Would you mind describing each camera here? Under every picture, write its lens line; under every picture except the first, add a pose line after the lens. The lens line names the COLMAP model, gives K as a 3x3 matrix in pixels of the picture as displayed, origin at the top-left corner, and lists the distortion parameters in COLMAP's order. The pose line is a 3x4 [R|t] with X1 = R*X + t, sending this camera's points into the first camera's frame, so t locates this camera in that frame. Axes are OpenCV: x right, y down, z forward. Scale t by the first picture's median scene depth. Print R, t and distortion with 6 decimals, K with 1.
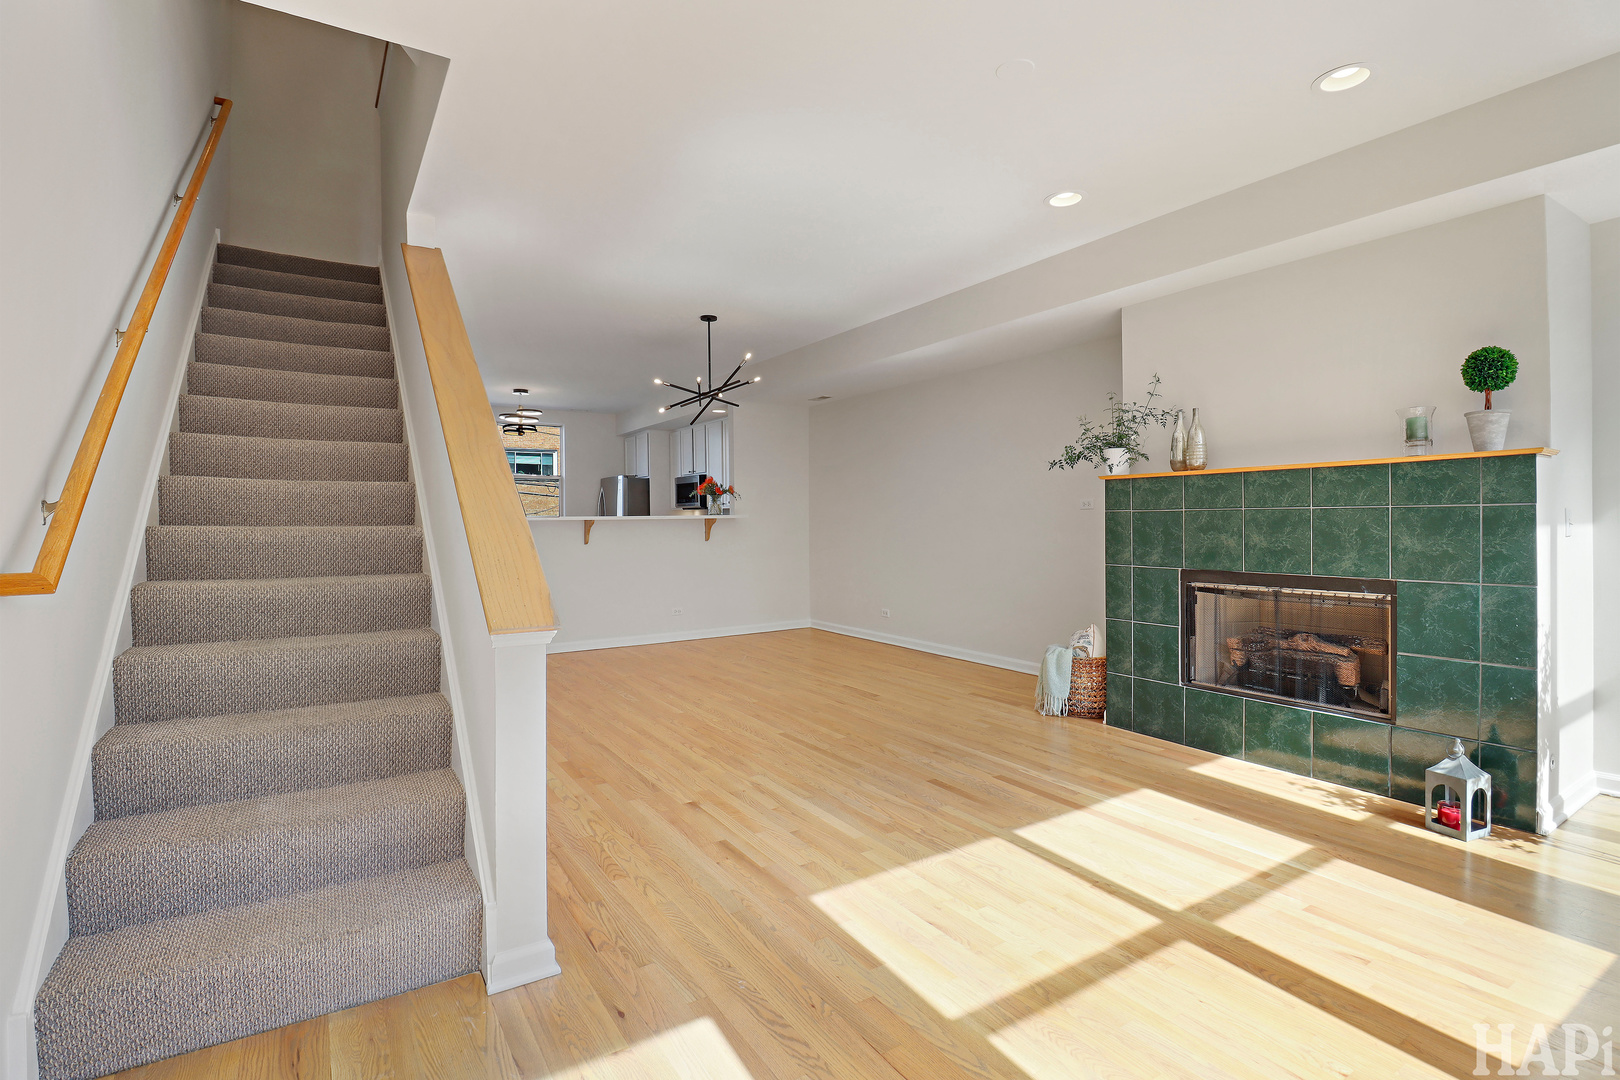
lens RADIAL K [[768.8, 0, 818.0], [0, 768.8, 520.0], [0, 0, 1]] dist [-0.001331, -0.015783]
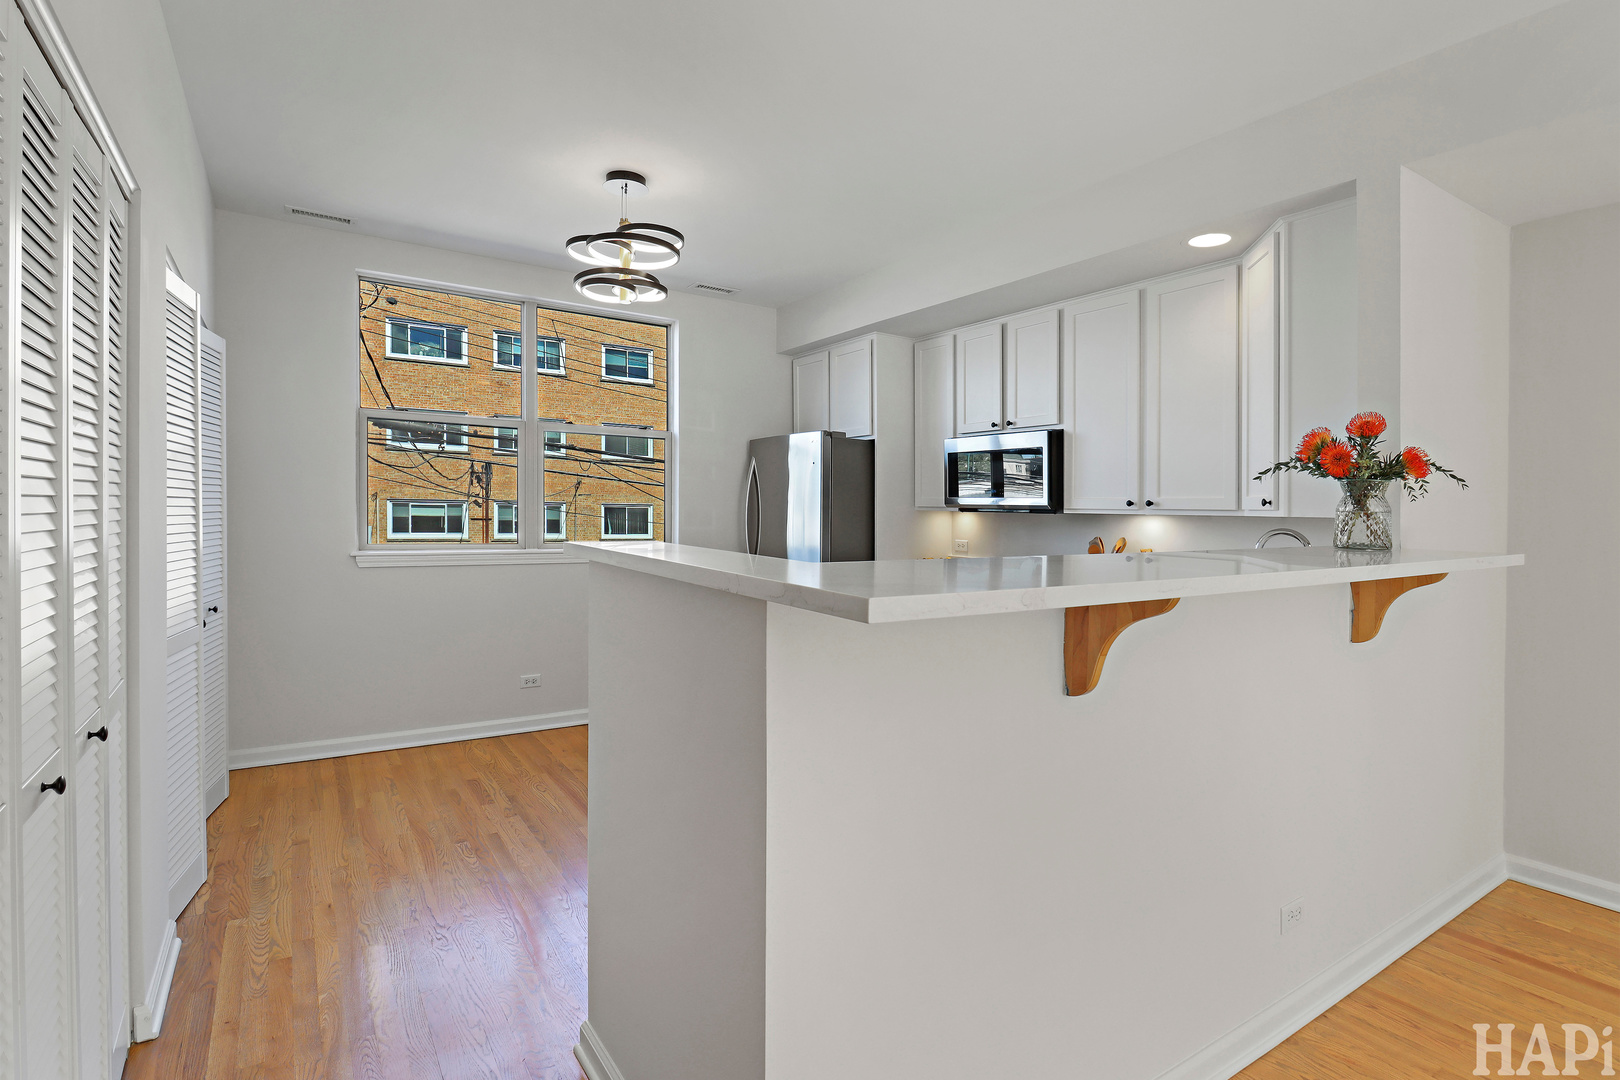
lens RADIAL K [[786.1, 0, 813.9], [0, 786.1, 517.3], [0, 0, 1]] dist [0.000318, -0.018480]
pose [[0.999592, 0.027061, 0.009088, -0.712620], [-0.027149, 0.999584, 0.009698, -0.033349], [-0.008822, -0.009940, 0.999912, 1.500957]]
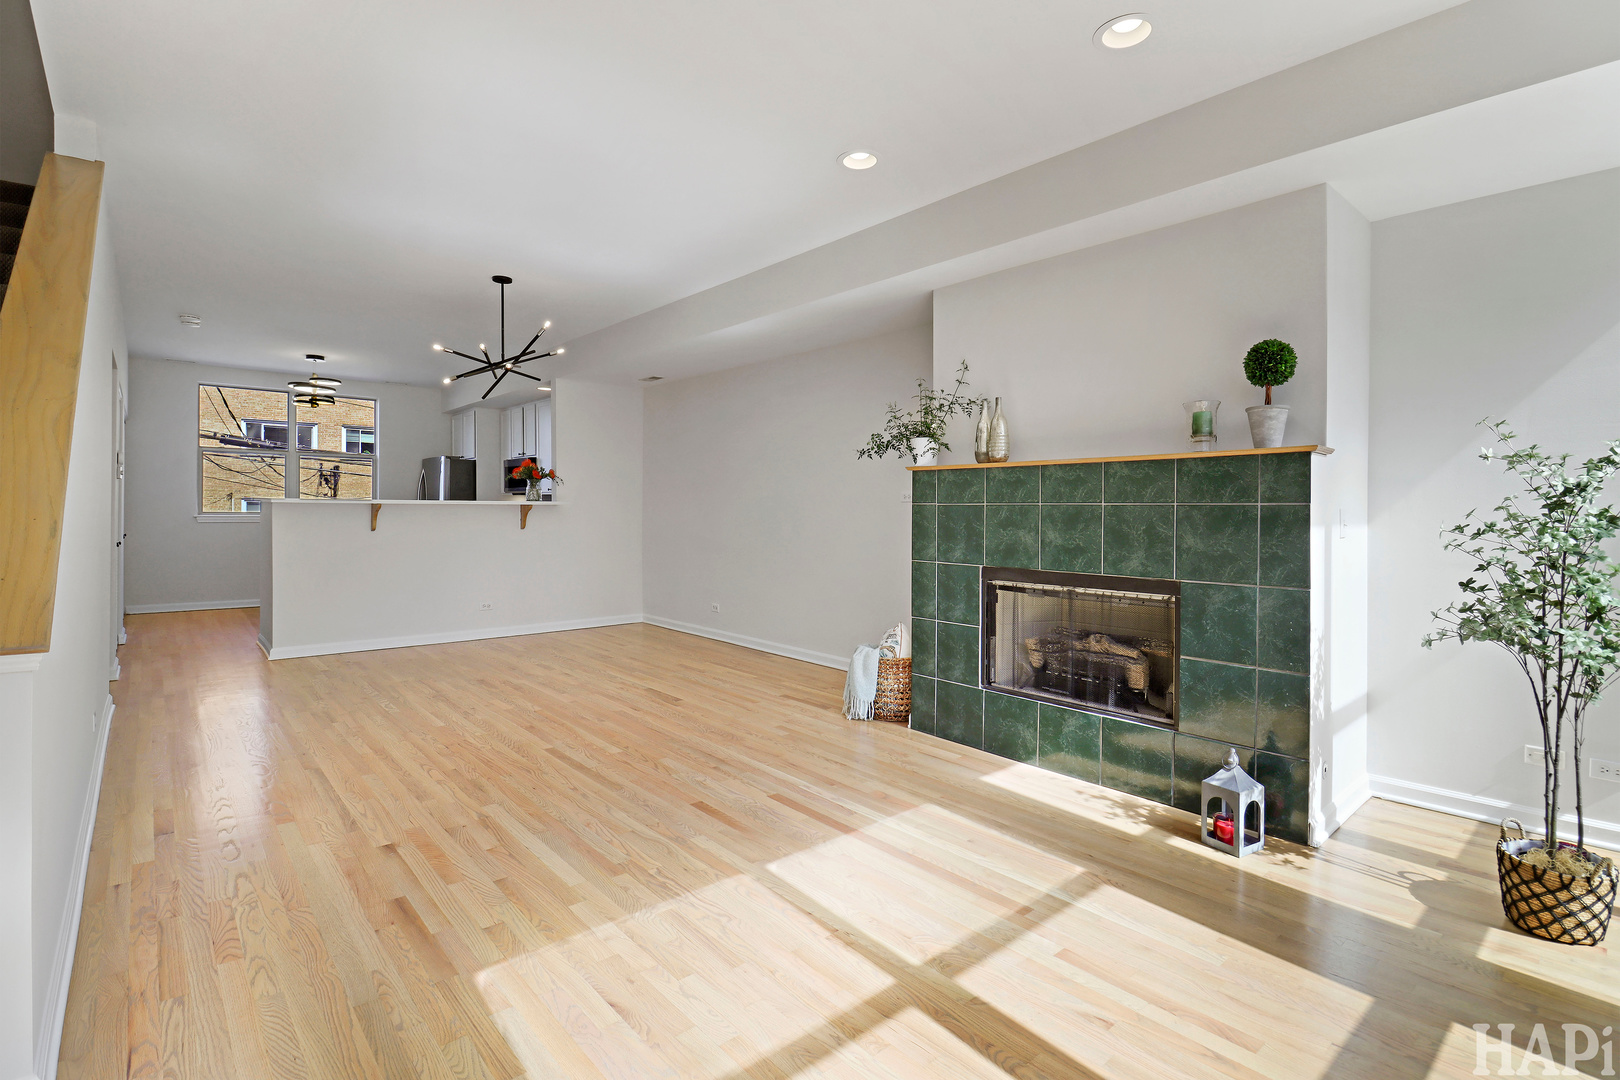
lens RADIAL K [[759.2, 0, 817.1], [0, 759.2, 510.3], [0, 0, 1]] dist [0.000127, -0.015591]
pose [[0.988525, 0.018970, 0.149862, 0.142605], [-0.018827, 0.999820, -0.002370, 0.000898], [-0.149880, -0.000478, 0.988704, 0.111158]]
